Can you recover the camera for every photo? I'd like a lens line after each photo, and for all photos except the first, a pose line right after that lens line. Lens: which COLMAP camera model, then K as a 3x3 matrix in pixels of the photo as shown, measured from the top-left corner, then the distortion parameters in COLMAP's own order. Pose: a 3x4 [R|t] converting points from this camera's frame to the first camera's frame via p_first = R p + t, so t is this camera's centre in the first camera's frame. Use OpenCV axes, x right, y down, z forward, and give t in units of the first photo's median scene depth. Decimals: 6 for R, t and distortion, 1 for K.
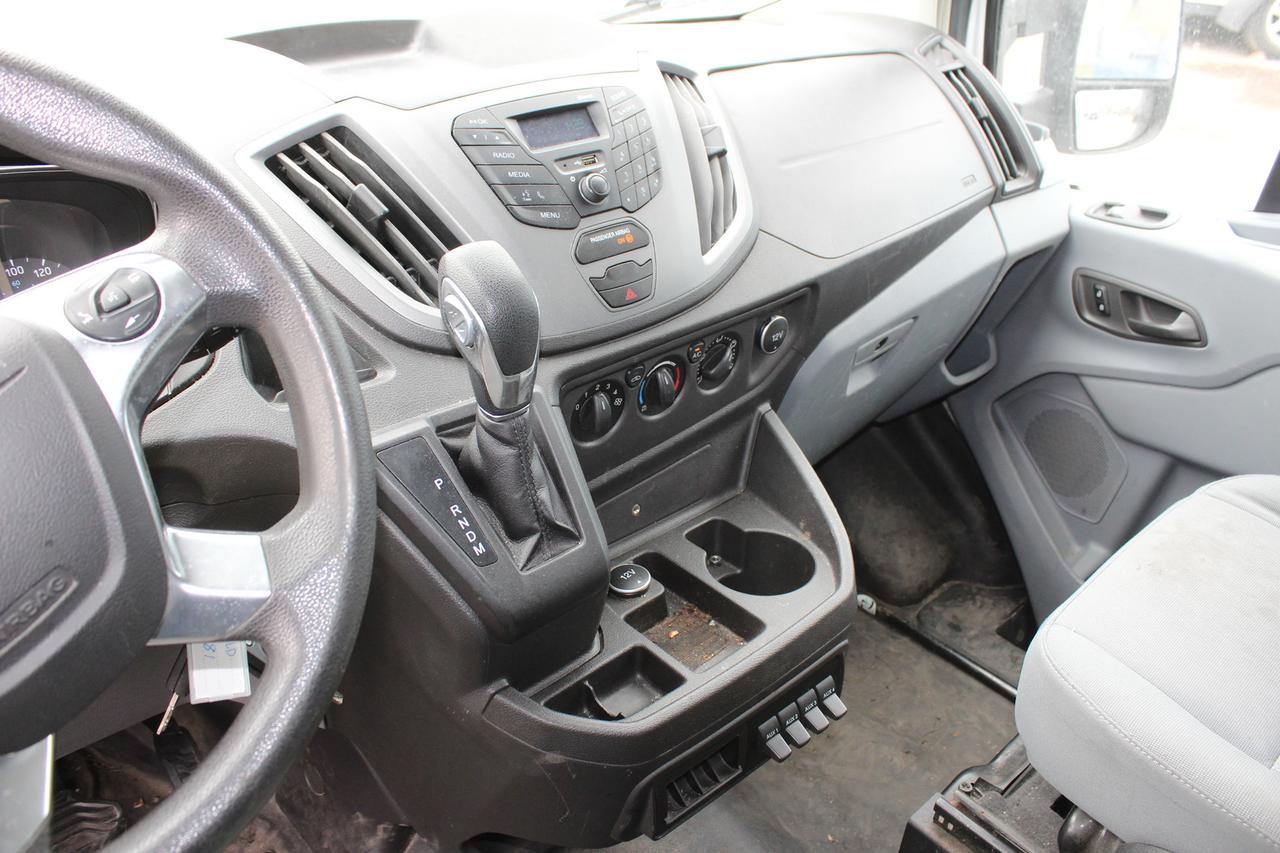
lens RADIAL K [[1033.0, 0, 645.0], [0, 1033.0, 414.4], [0, 0, 1]] dist [-0.162282, 0.124000]
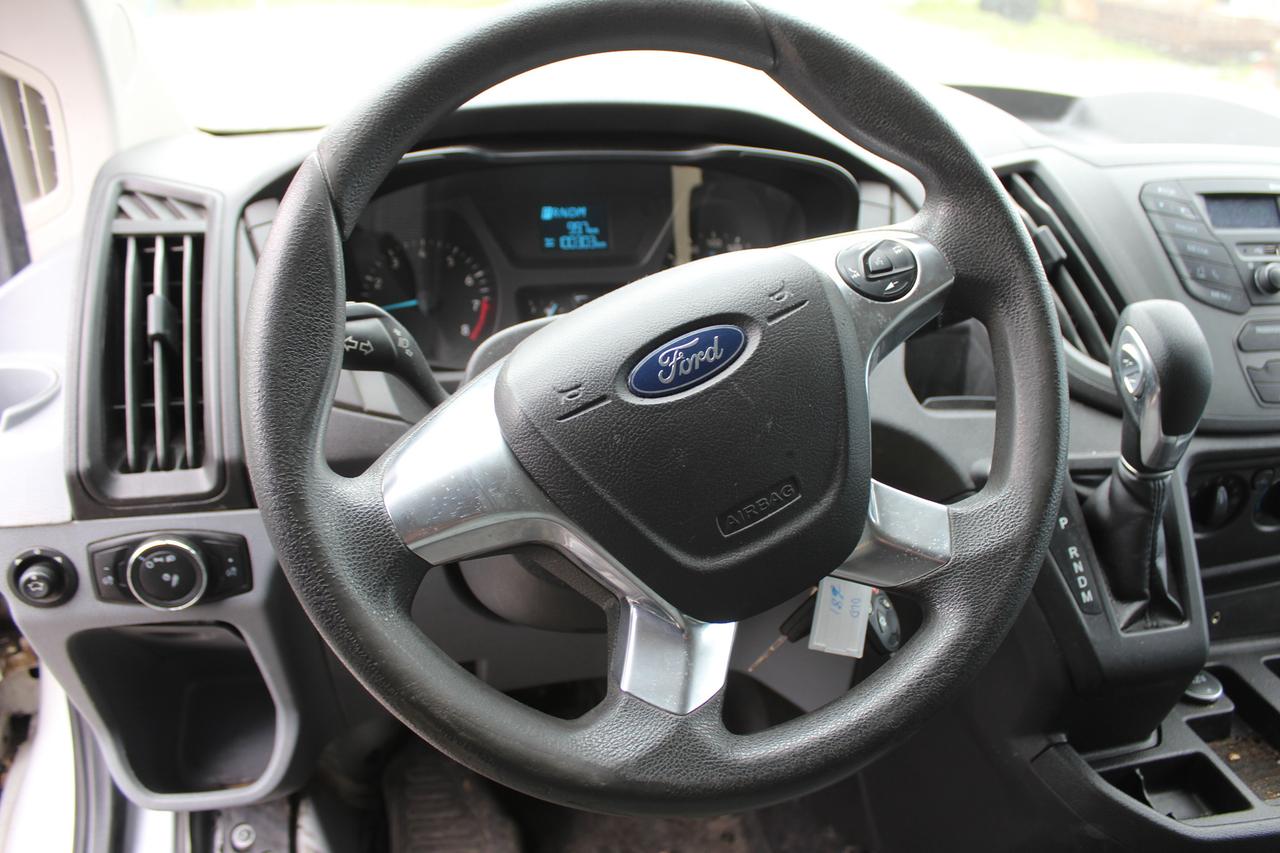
lens RADIAL K [[1033.0, 0, 645.0], [0, 1033.0, 414.4], [0, 0, 1]] dist [-0.162282, 0.124000]
pose [[0.869911, 0.234532, -0.433878, -0.120988], [-0.269692, 0.962732, -0.020322, 0.075452], [0.412942, 0.134692, 0.900743, -0.062650]]
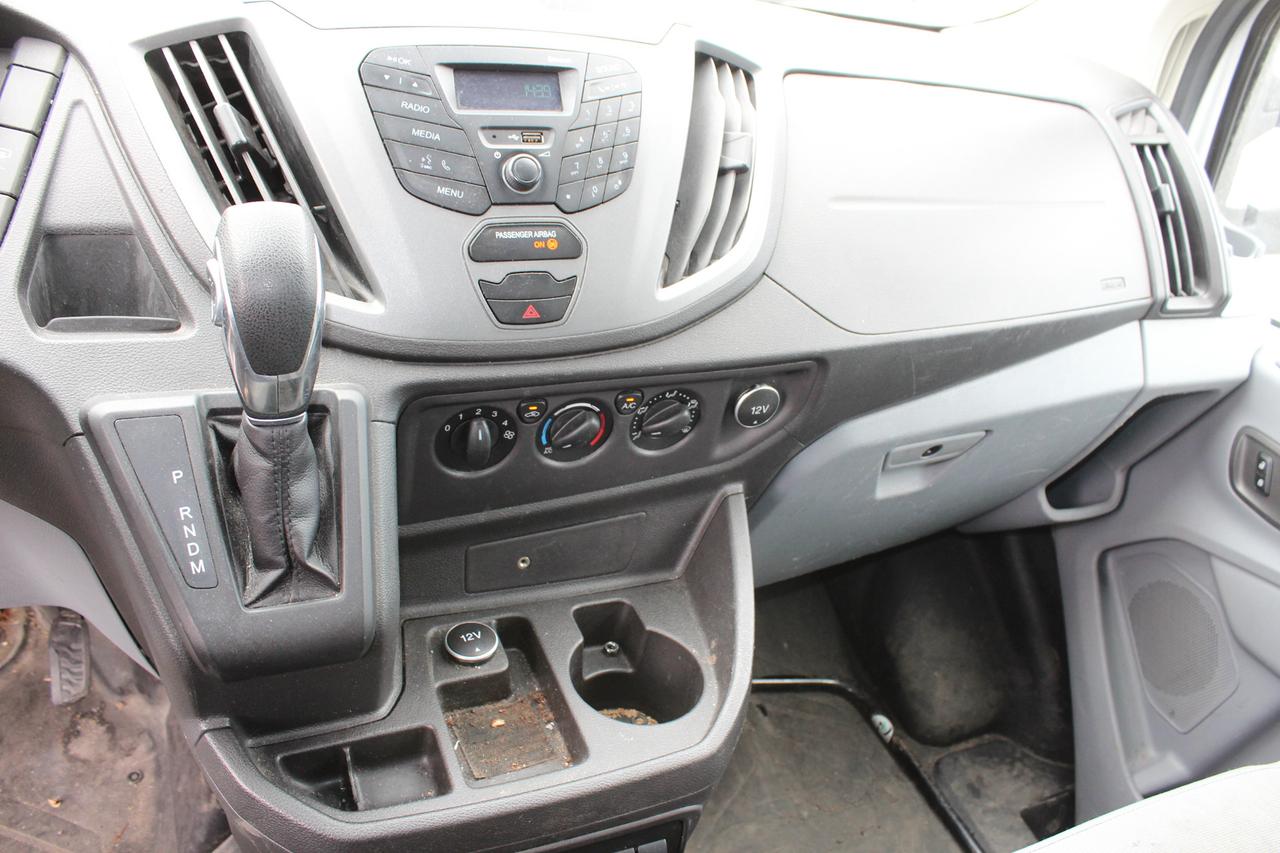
lens RADIAL K [[1033.0, 0, 645.0], [0, 1033.0, 414.4], [0, 0, 1]] dist [-0.162282, 0.124000]
pose [[0.936422, 0.283870, -0.206231, 0.238762], [-0.279791, 0.958794, 0.049314, -0.098312], [0.211732, 0.011523, 0.977260, 0.226565]]
